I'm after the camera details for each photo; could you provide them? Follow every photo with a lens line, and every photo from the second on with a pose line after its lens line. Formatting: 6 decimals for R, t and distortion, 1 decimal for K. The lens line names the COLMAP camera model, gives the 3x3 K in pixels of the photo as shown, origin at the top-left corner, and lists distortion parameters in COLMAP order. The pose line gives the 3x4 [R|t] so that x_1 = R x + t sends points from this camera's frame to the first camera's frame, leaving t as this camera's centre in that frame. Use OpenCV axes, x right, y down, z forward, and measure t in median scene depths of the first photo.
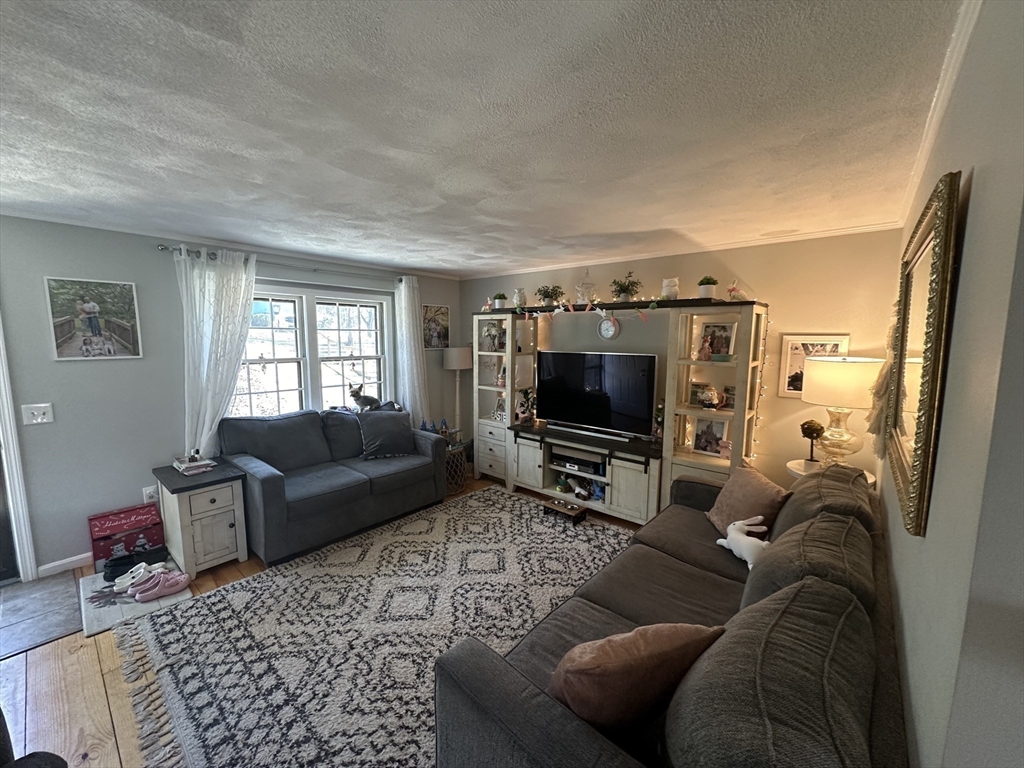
lens RADIAL K [[401.7, 0, 518.1], [0, 401.7, 382.9], [0, 0, 1]] dist [0.001473, 0.000042]
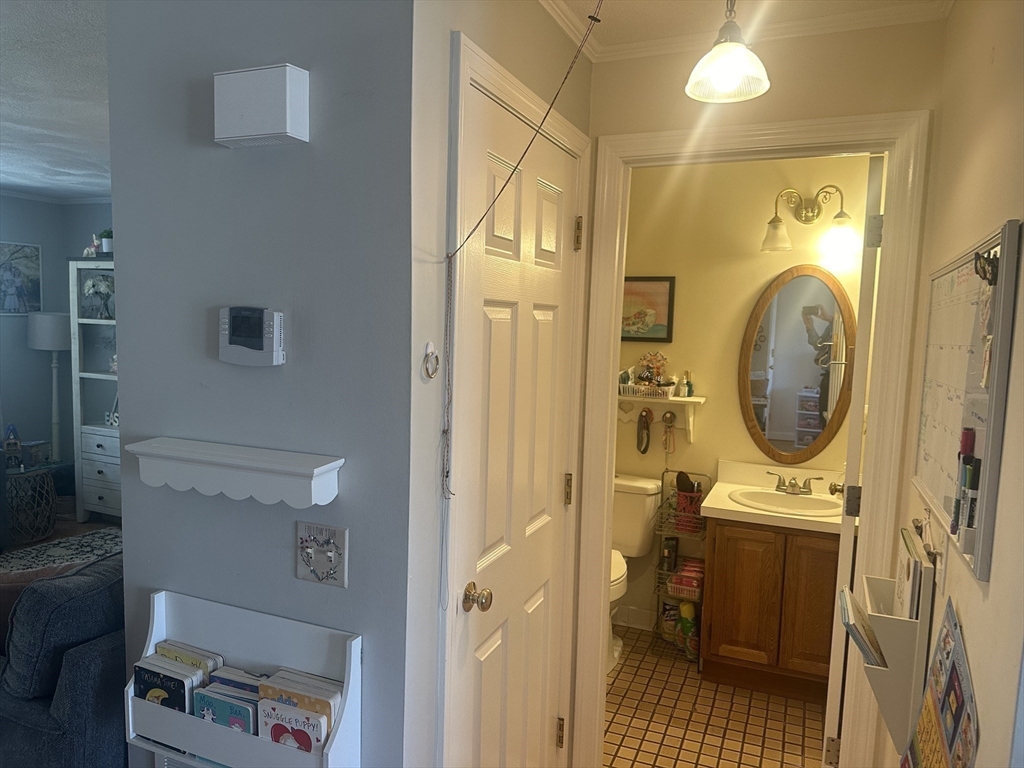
lens RADIAL K [[714.5, 0, 510.3], [0, 714.5, 386.0], [0, 0, 1]] dist [0.038077, -0.028395]
pose [[0.957185, -0.001817, 0.289471, 0.224405], [0.007557, 0.999796, -0.018710, 0.055573], [-0.289378, 0.020097, 0.957004, -0.290806]]
